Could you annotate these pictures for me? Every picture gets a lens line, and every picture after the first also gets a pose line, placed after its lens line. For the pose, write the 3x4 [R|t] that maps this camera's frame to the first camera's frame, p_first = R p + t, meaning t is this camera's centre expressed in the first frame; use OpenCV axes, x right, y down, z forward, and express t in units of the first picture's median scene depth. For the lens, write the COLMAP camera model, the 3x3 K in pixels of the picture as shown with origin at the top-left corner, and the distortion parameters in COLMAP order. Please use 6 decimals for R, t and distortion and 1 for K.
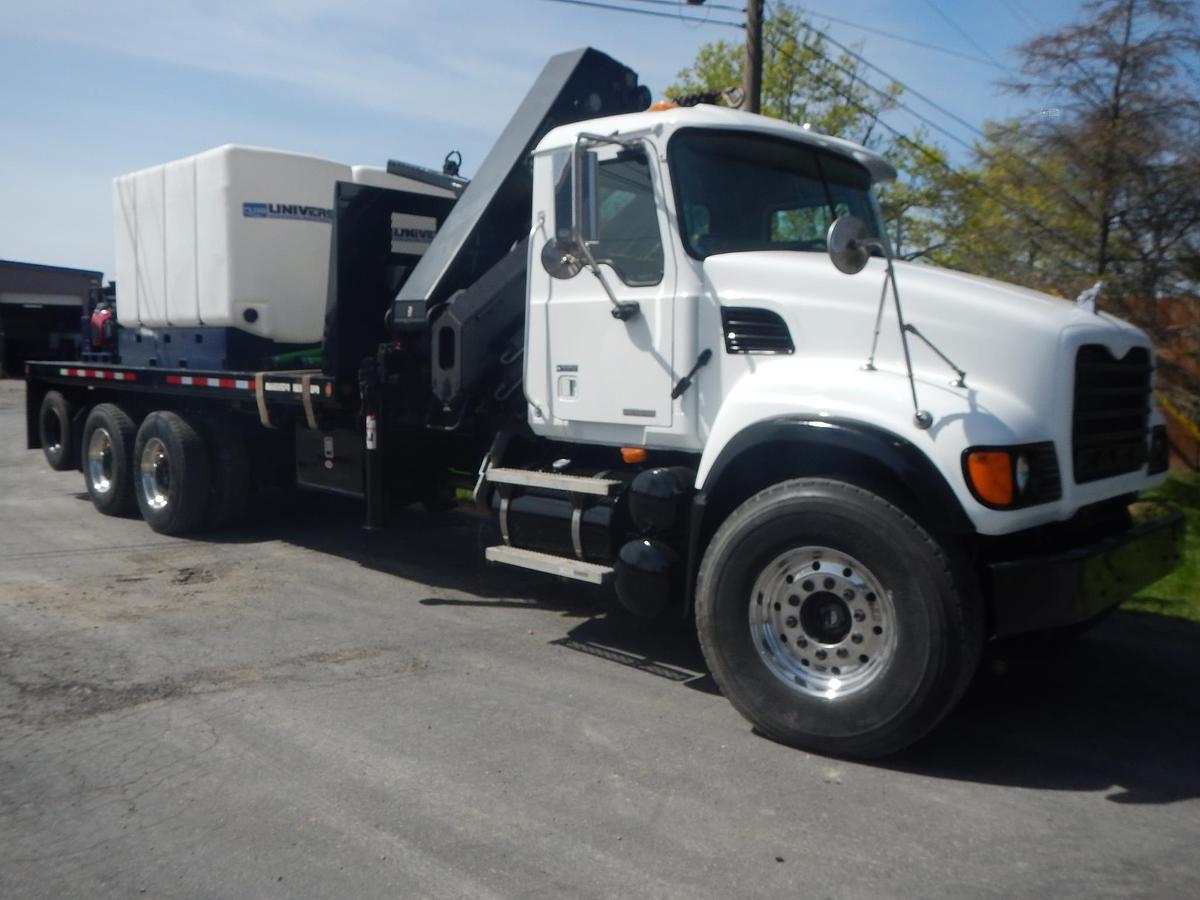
lens RADIAL K [[993.1, 0, 596.4], [0, 993.1, 448.8], [0, 0, 1]] dist [0.001489, 0.002407]
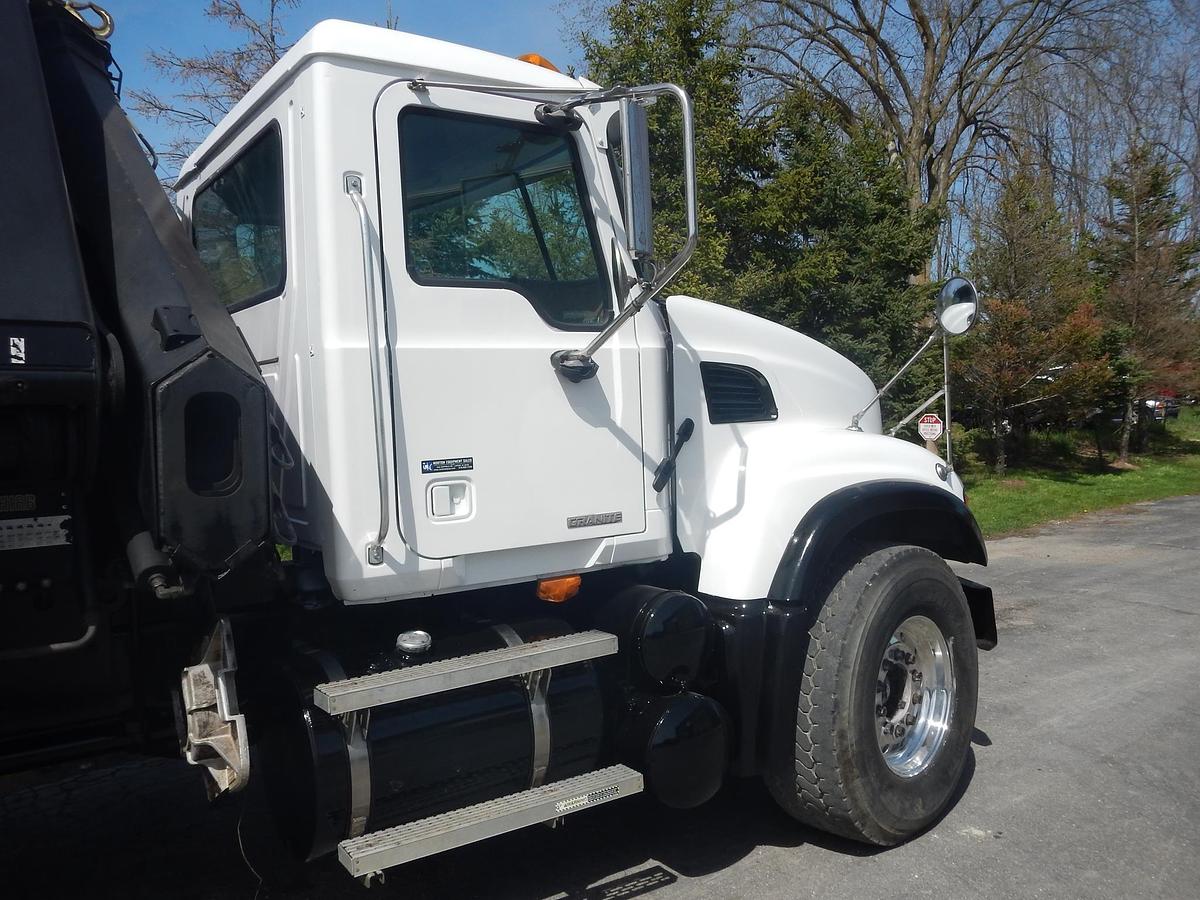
lens RADIAL K [[974.8, 0, 626.5], [0, 974.8, 453.0], [0, 0, 1]] dist [-0.005966, -0.002857]
pose [[0.182747, -0.066211, 0.980928, -0.562278], [0.124681, 0.991235, 0.043679, -0.101618], [-0.975222, 0.114320, 0.189400, 0.816717]]
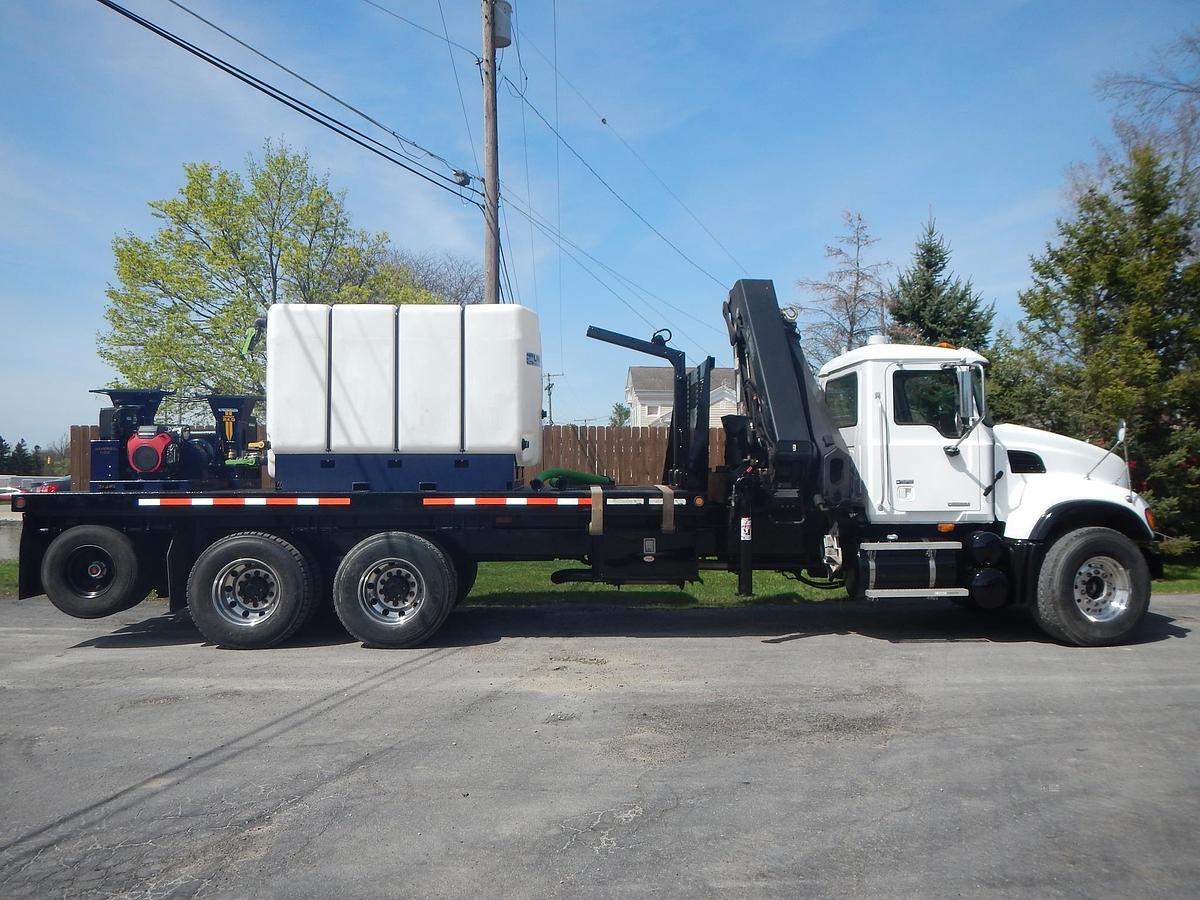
lens RADIAL K [[951.4, 0, 599.3], [0, 951.4, 407.8], [0, 0, 1]] dist [0.003397, -0.156538]
pose [[0.707396, 0.025496, 0.706358, -1.656183], [0.071024, 0.991727, -0.106925, -0.071407], [-0.703240, 0.125807, 0.699732, 0.184669]]
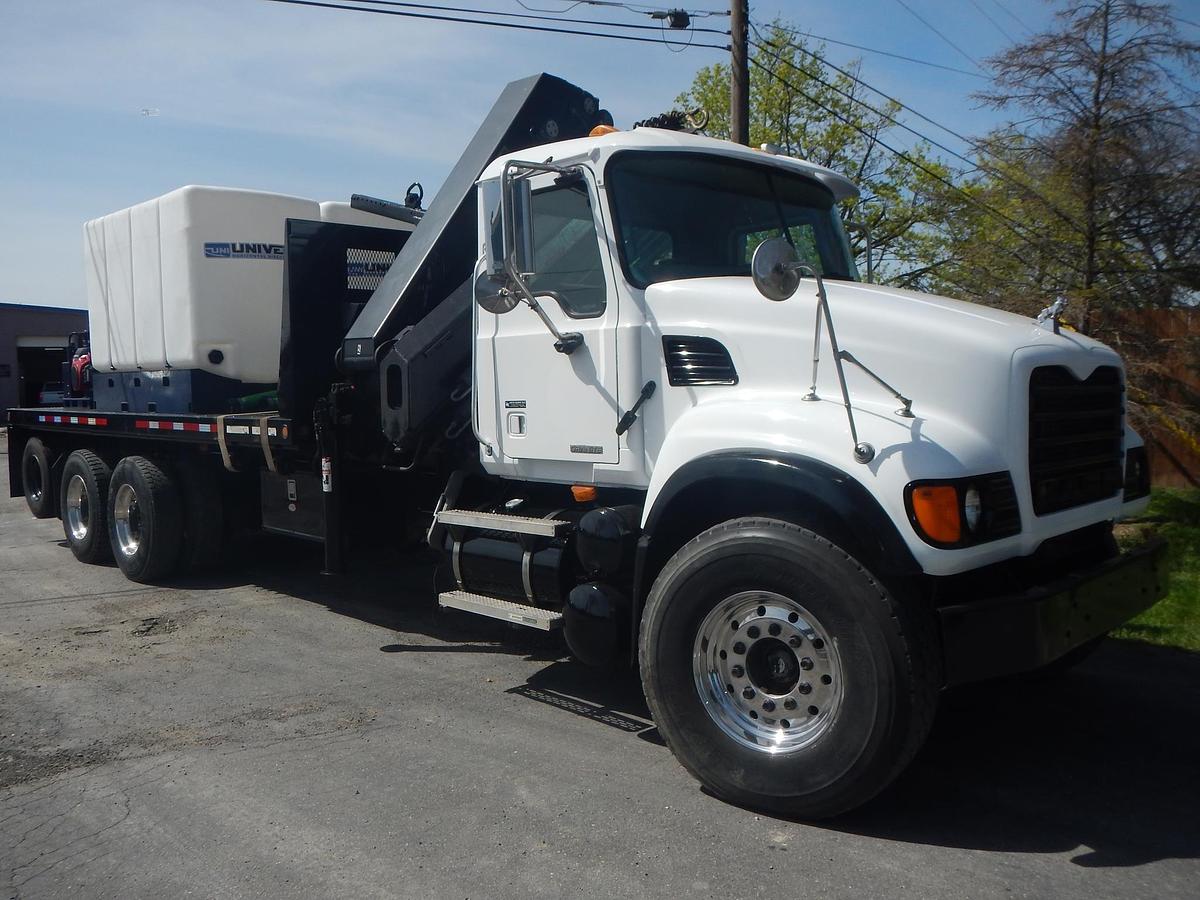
lens RADIAL K [[991.1, 0, 600.0], [0, 991.1, 450.0], [0, 0, 1]] dist [0.002139, -0.009077]
pose [[0.999396, -0.029006, -0.019138, 0.071428], [0.028549, 0.999310, -0.023764, -0.012240], [0.019814, 0.023204, 0.999534, 0.046250]]
